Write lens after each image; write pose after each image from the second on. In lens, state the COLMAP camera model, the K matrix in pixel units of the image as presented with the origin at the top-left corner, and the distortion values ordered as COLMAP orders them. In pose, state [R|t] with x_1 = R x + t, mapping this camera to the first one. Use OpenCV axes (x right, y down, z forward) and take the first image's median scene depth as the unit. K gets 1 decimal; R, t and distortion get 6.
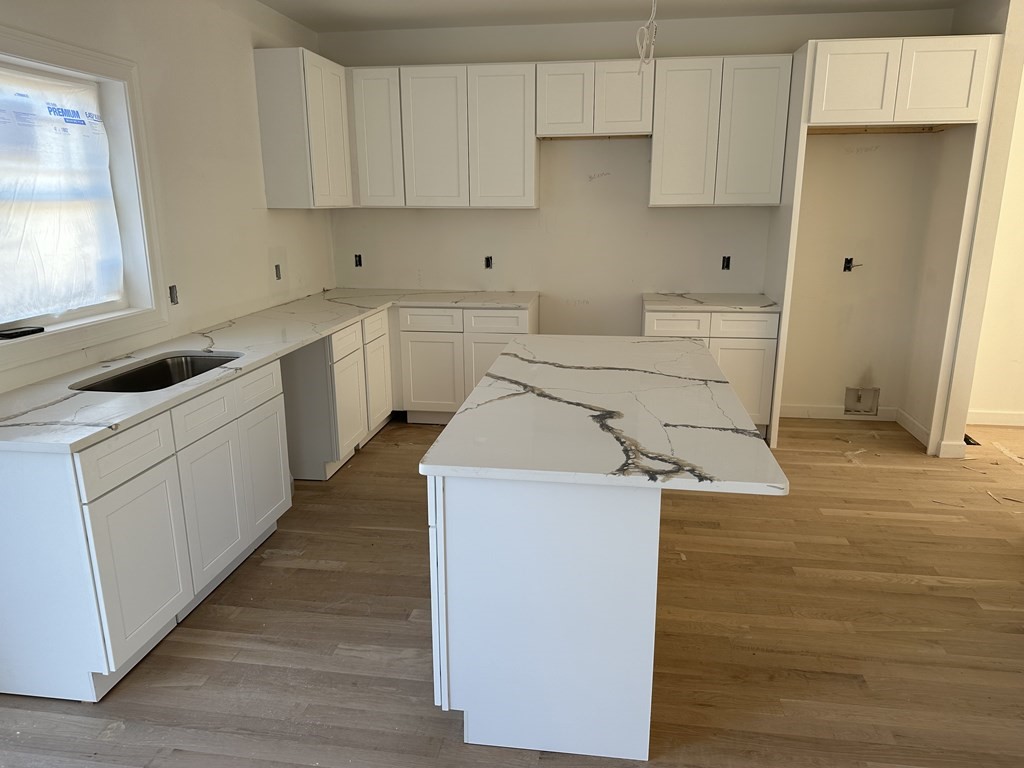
lens RADIAL K [[750.2, 0, 512.5], [0, 750.2, 380.9], [0, 0, 1]] dist [0.033015, -0.064326]
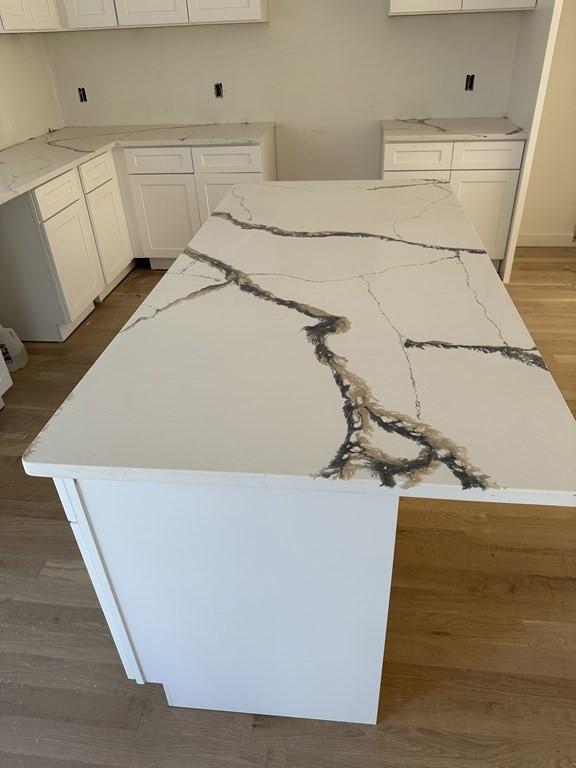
lens RADIAL K [[562.6, 0, 291.9], [0, 562.6, 389.6], [0, 0, 1]] dist [0.033015, -0.064326]
pose [[0.999094, -0.041660, 0.008674, 0.060886], [0.036466, 0.943262, 0.330040, -0.056671], [-0.021931, -0.329424, 0.943927, 0.336039]]
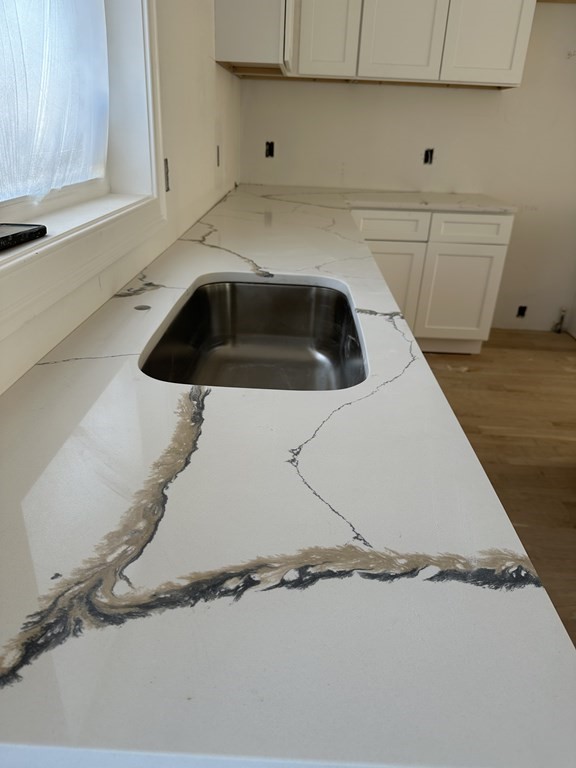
lens RADIAL K [[562.6, 0, 284.1], [0, 562.6, 388.5], [0, 0, 1]] dist [0.033015, -0.064326]
pose [[0.992029, -0.010998, 0.125525, -0.454712], [-0.014218, 0.980053, 0.198229, -0.039434], [-0.125201, -0.198433, 0.972085, 0.555934]]
